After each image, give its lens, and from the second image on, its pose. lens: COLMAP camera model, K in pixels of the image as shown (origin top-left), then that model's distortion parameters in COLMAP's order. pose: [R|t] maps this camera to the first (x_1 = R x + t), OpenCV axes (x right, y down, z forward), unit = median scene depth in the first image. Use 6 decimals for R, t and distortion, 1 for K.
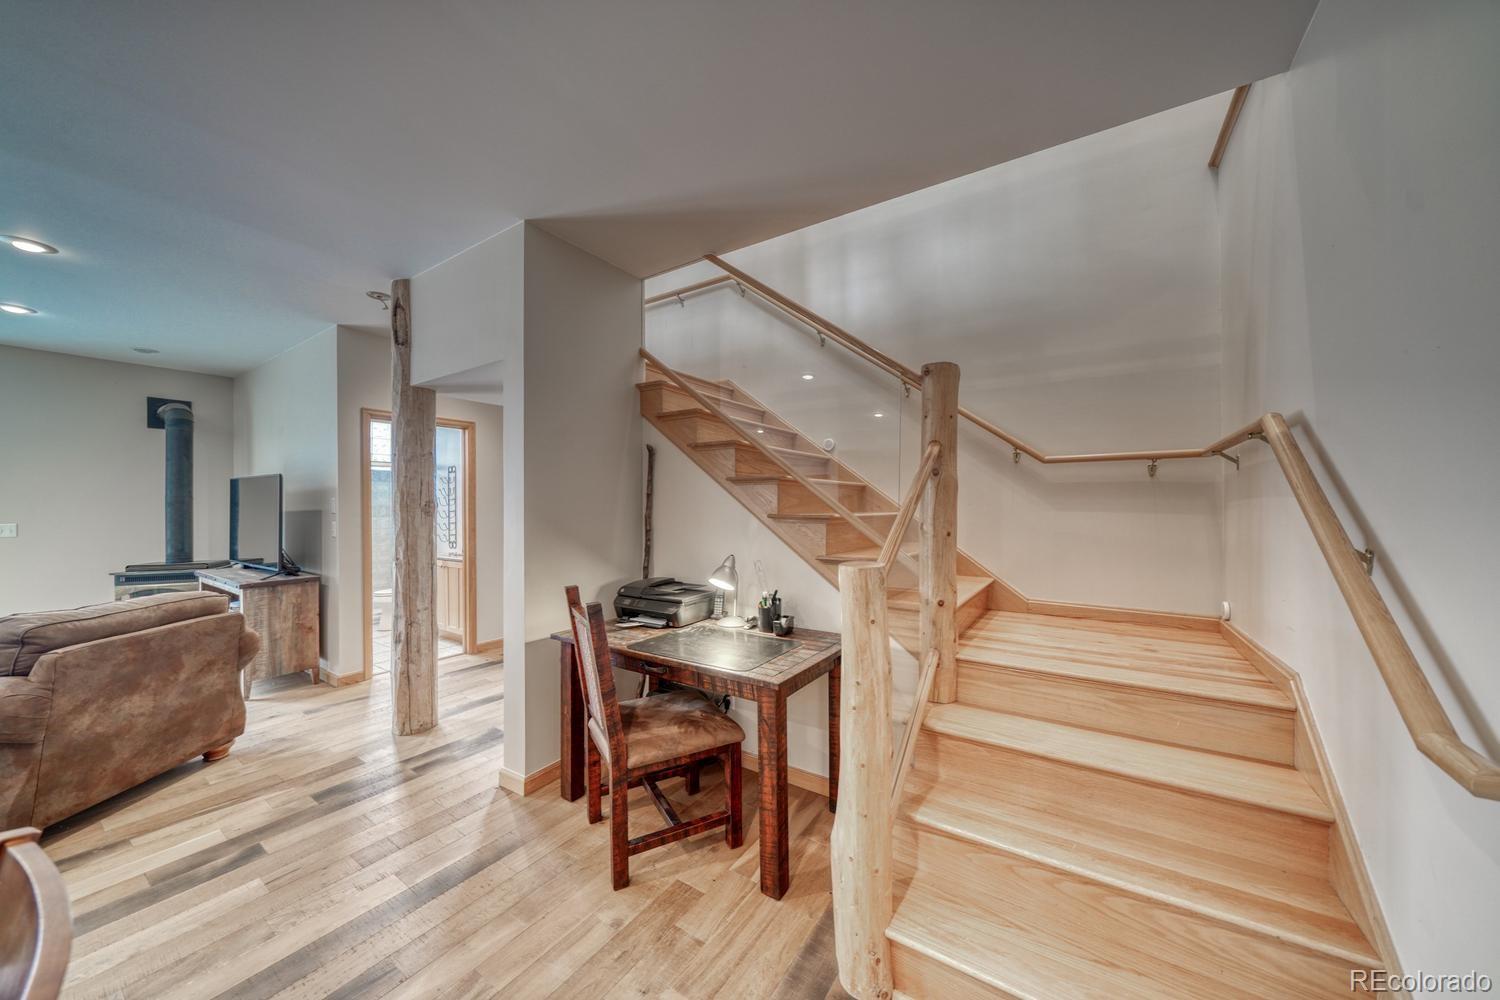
lens RADIAL K [[526.4, 0, 748.4], [0, 526.4, 503.6], [0, 0, 1]] dist [-0.002024, -0.000055]
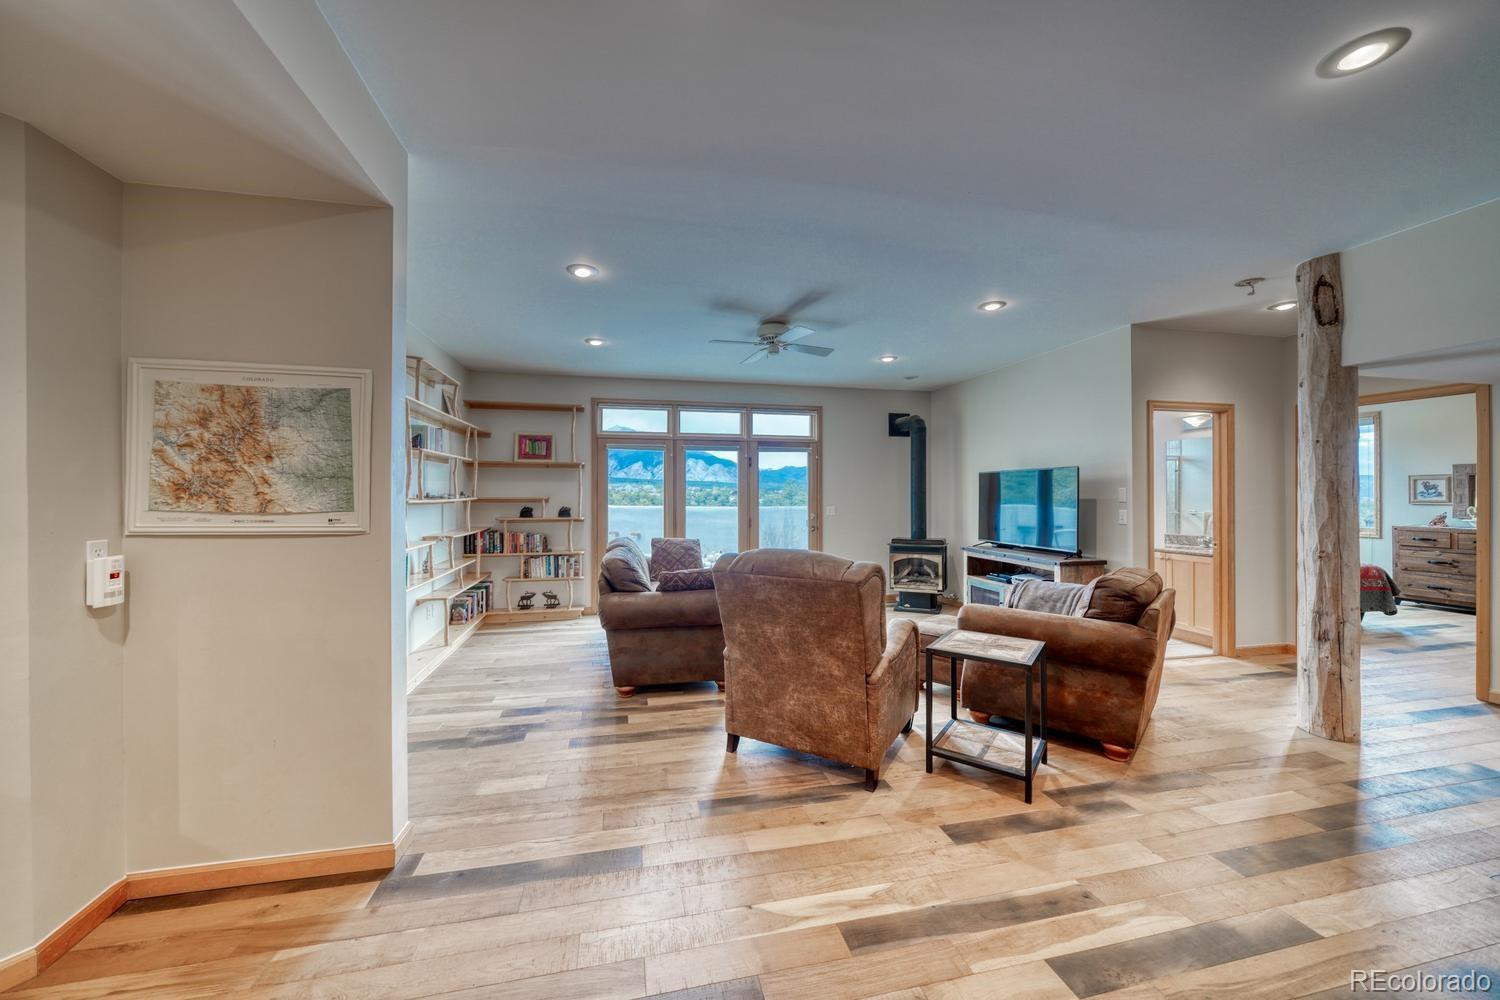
lens RADIAL K [[547.0, 0, 741.3], [0, 547.0, 493.6], [0, 0, 1]] dist [-0.001344, -0.000142]
pose [[0.738972, 0.002470, -0.673731, -0.778969], [-0.004029, 0.999992, -0.000753, 0.005754], [0.673724, 0.003271, 0.738976, -0.428058]]
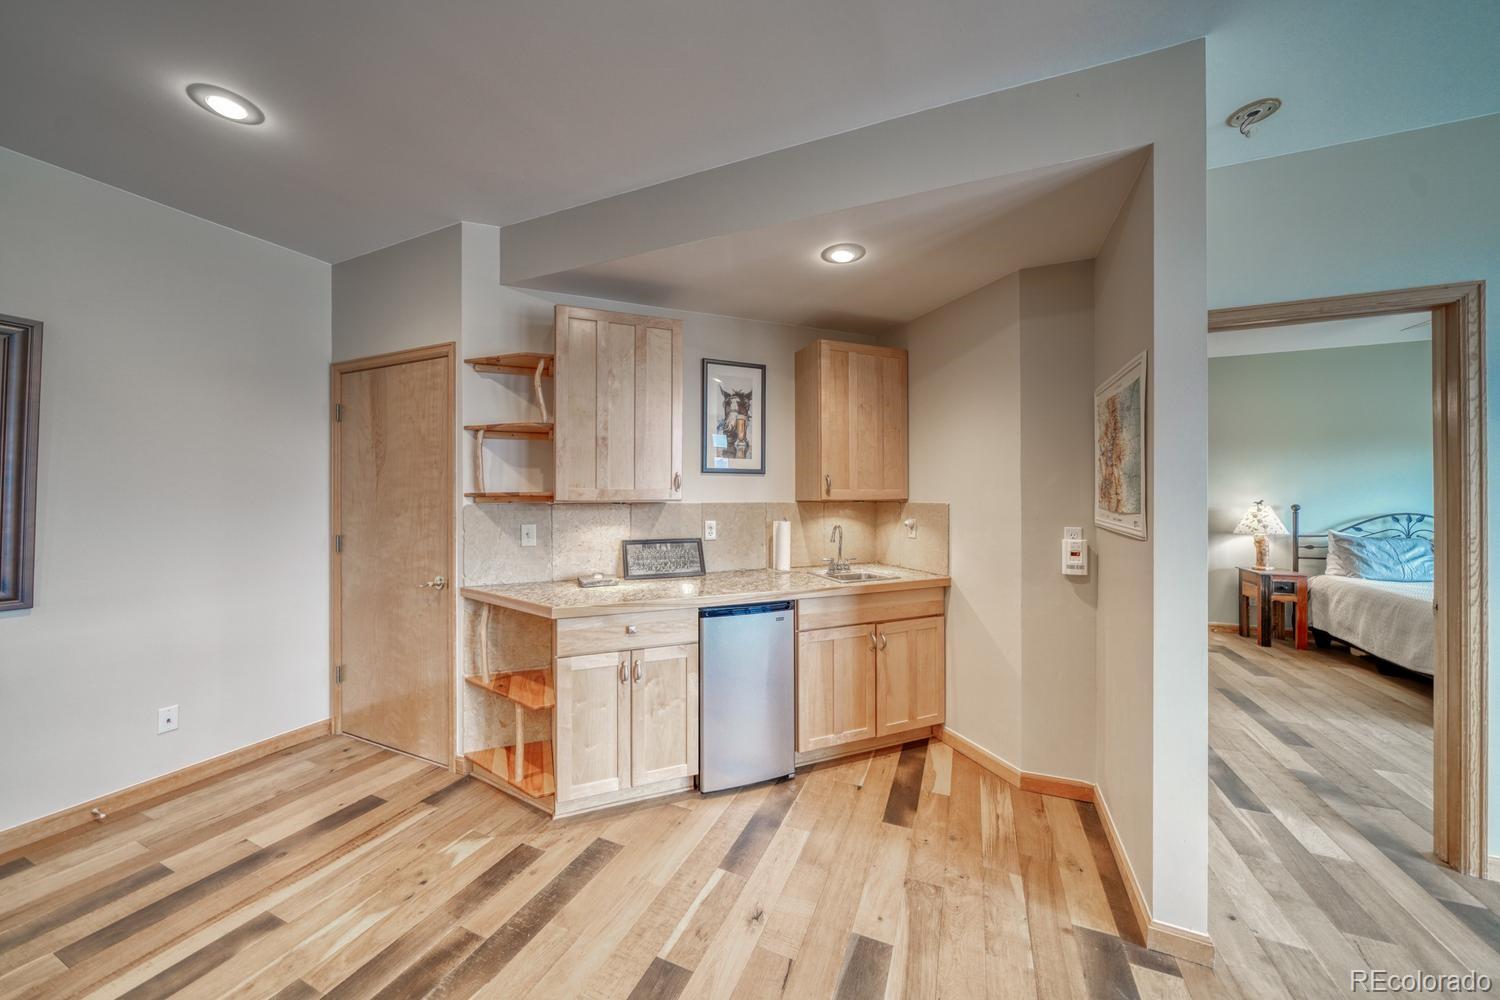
lens RADIAL K [[520.3, 0, 749.7], [0, 520.3, 493.3], [0, 0, 1]] dist [-0.008315, 0.000056]
pose [[-0.977915, 0.005002, -0.208943, -1.031728], [0.005118, 0.999987, -0.000015, 0.004326], [0.208940, -0.001084, -0.977928, 0.175915]]
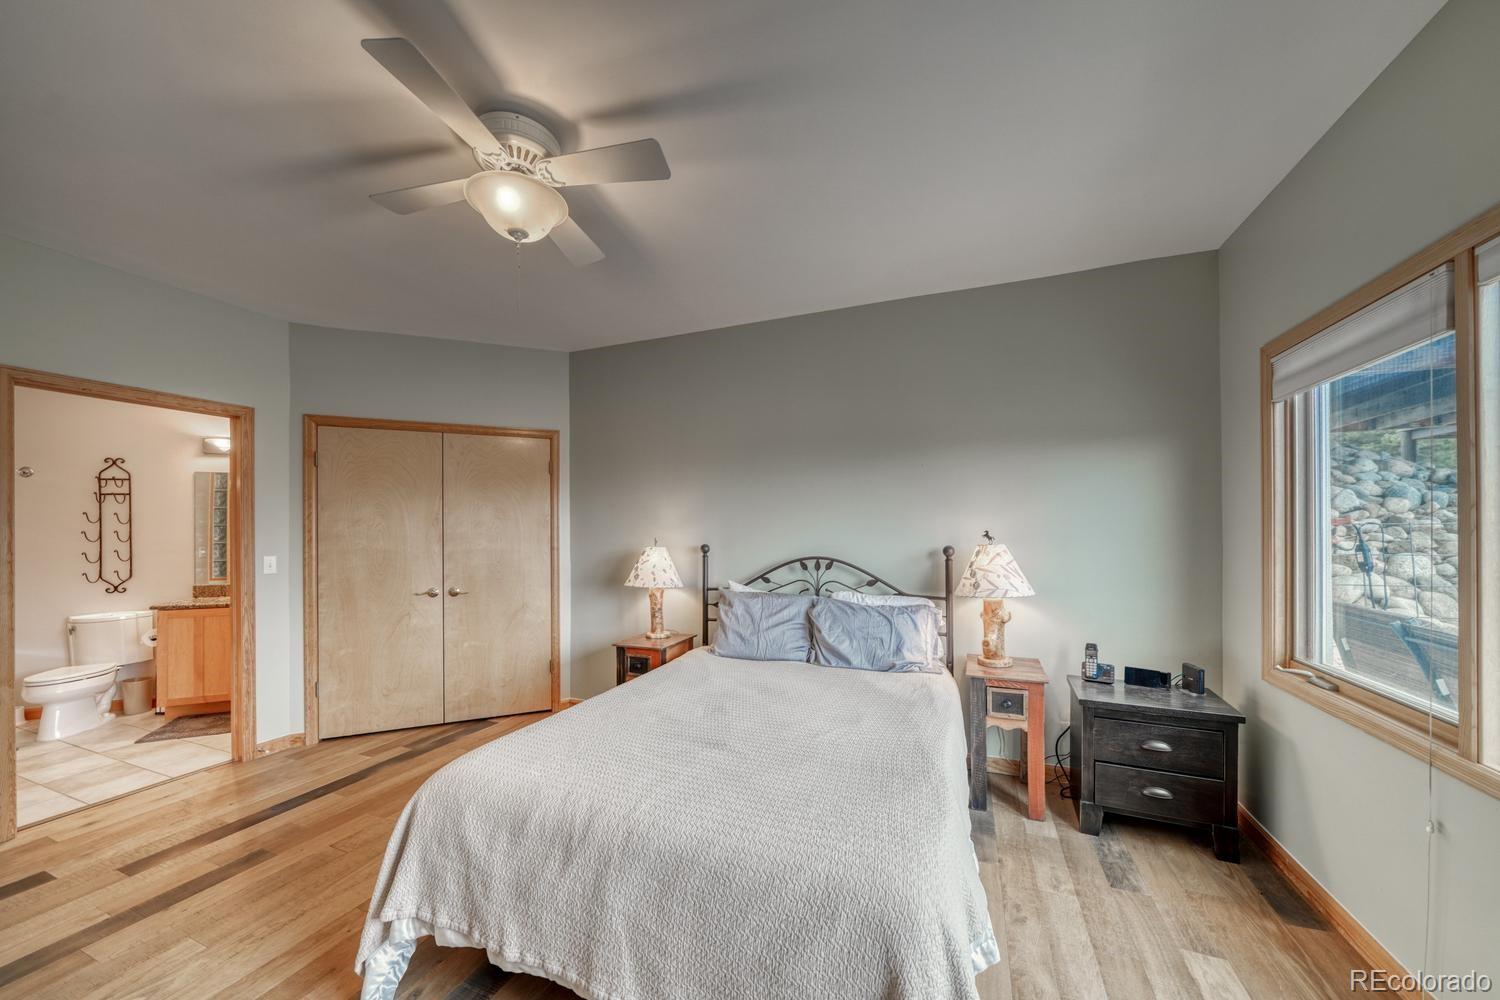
lens RADIAL K [[519.3, 0, 761.5], [0, 519.3, 528.6], [0, 0, 1]] dist [-0.009033, 0.000042]
pose [[-0.969537, 0.009838, -0.244749, -2.785049], [0.010553, 0.999943, -0.001610, 0.013942], [0.244719, -0.004143, -0.969585, 0.113766]]
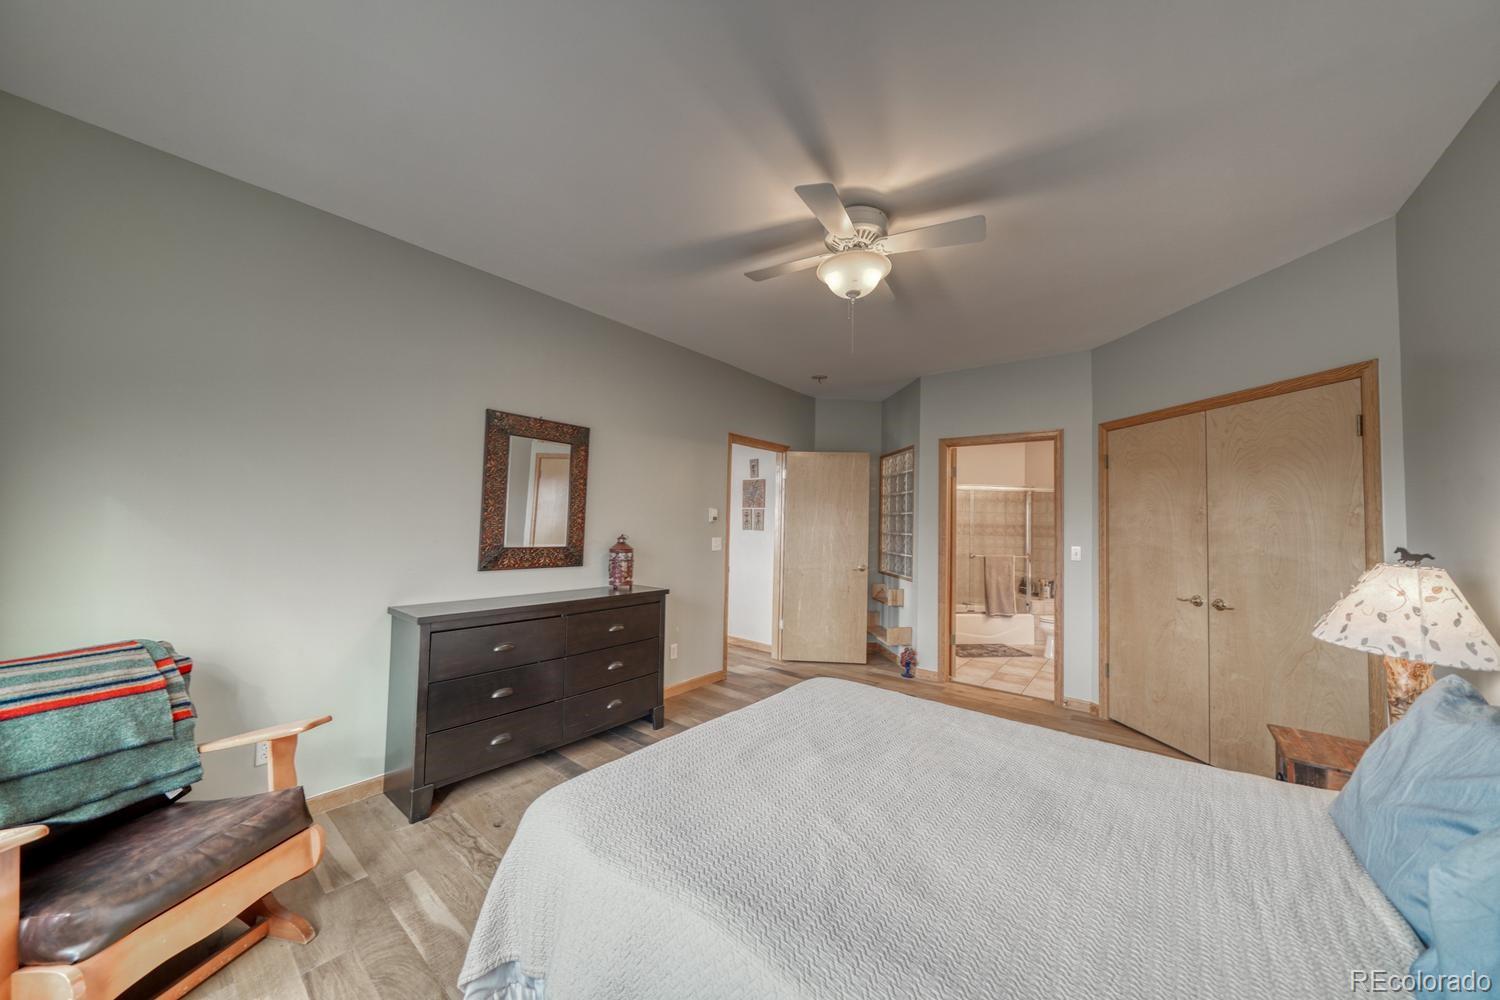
lens RADIAL K [[536.3, 0, 734.9], [0, 536.3, 506.2], [0, 0, 1]] dist [-0.002157, 0.000066]
pose [[0.091628, 0.034775, 0.995186, -3.441977], [-0.019459, 0.999262, -0.033126, 0.018743], [-0.995603, -0.016330, 0.092237, -0.399665]]
